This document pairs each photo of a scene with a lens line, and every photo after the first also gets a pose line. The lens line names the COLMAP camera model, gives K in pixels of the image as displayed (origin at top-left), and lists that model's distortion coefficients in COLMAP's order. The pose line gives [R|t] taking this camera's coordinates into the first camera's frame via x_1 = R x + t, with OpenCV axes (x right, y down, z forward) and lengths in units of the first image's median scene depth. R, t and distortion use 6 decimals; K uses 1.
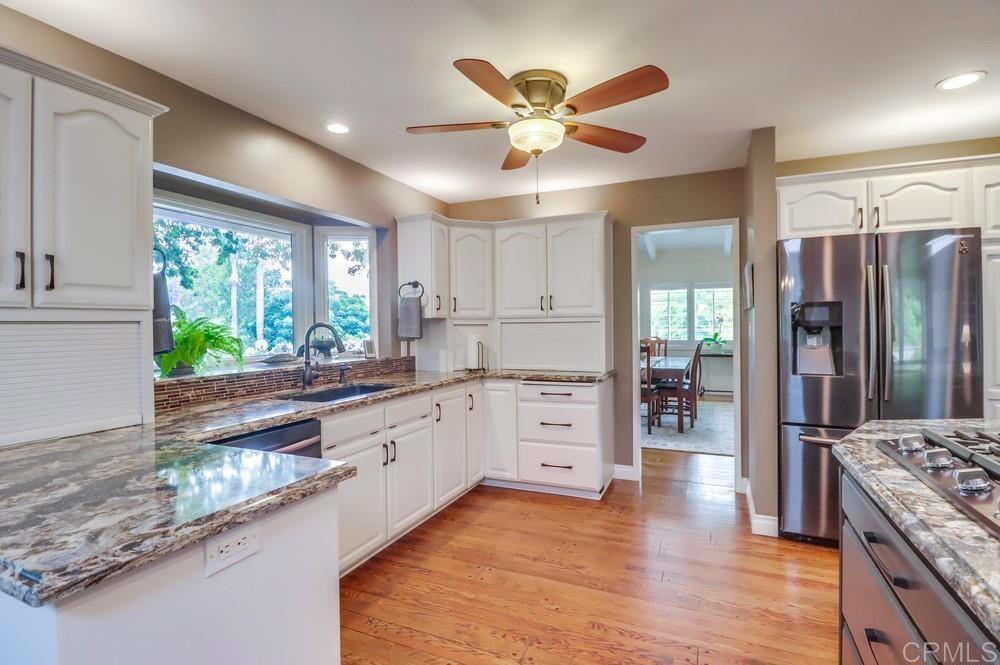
lens RADIAL K [[478.3, 0, 501.5], [0, 478.3, 325.7], [0, 0, 1]] dist [-0.000922, -0.000479]
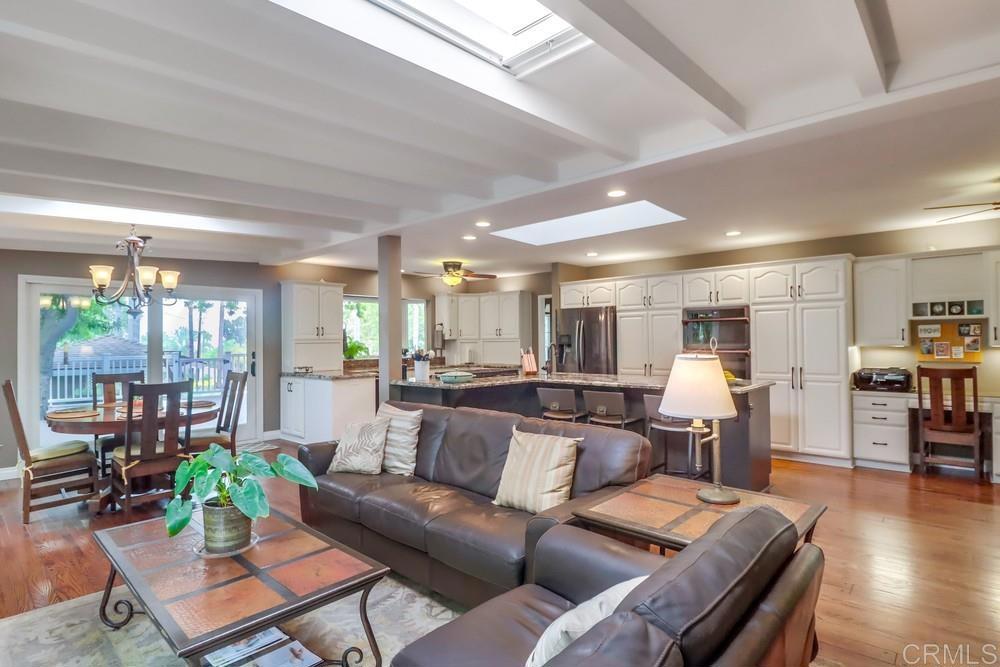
lens RADIAL K [[517.7, 0, 497.1], [0, 517.7, 335.7], [0, 0, 1]] dist [-0.000504, 0.000004]
pose [[0.943588, -0.002245, -0.331113, 0.875632], [0.000287, 0.999982, -0.005963, -0.019035], [0.331121, 0.005532, 0.943572, -1.212631]]
